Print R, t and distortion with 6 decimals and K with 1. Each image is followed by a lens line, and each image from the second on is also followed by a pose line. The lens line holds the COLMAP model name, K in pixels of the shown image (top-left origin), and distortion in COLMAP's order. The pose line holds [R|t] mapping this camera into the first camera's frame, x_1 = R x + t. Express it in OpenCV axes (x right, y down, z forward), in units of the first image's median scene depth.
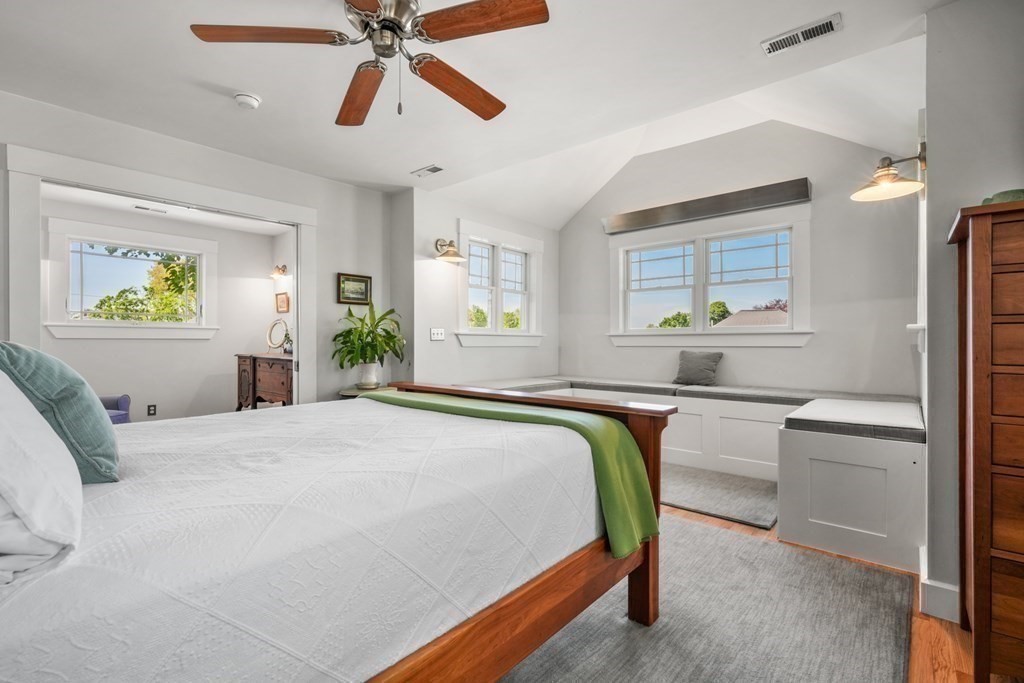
lens RADIAL K [[466.0, 0, 505.7], [0, 466.0, 341.4], [0, 0, 1]] dist [-0.000861, -0.000174]
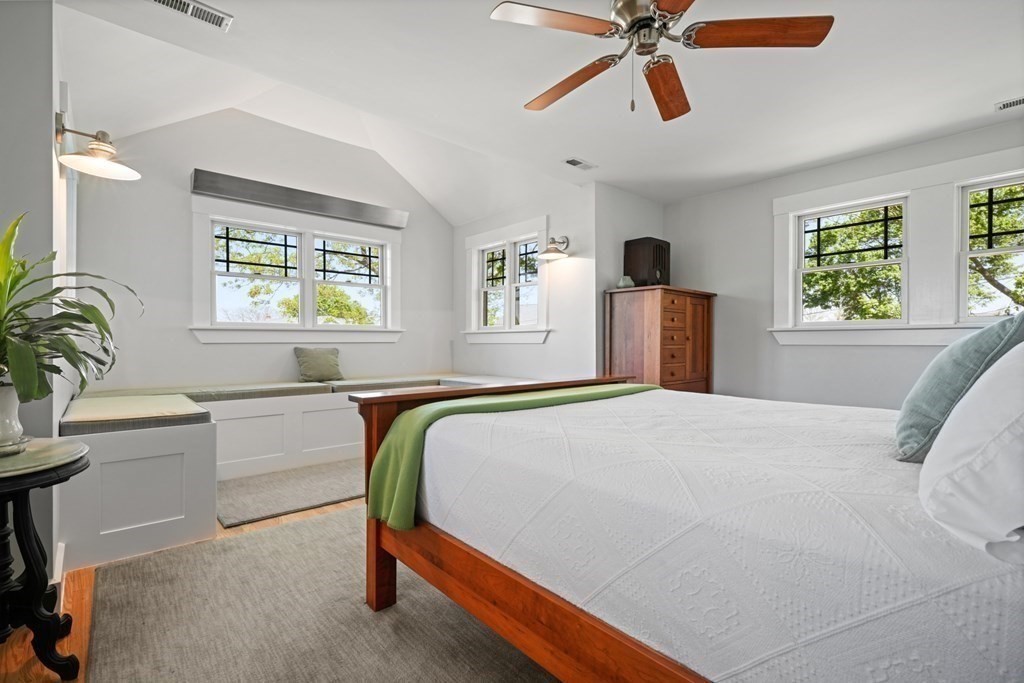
lens RADIAL K [[466.0, 0, 505.7], [0, 466.0, 341.4], [0, 0, 1]] dist [-0.000861, -0.000174]
pose [[0.135149, -0.009151, 0.990783, -1.193646], [-0.007670, 0.999918, 0.010281, -0.010584], [-0.990796, -0.008989, 0.135067, 1.065093]]
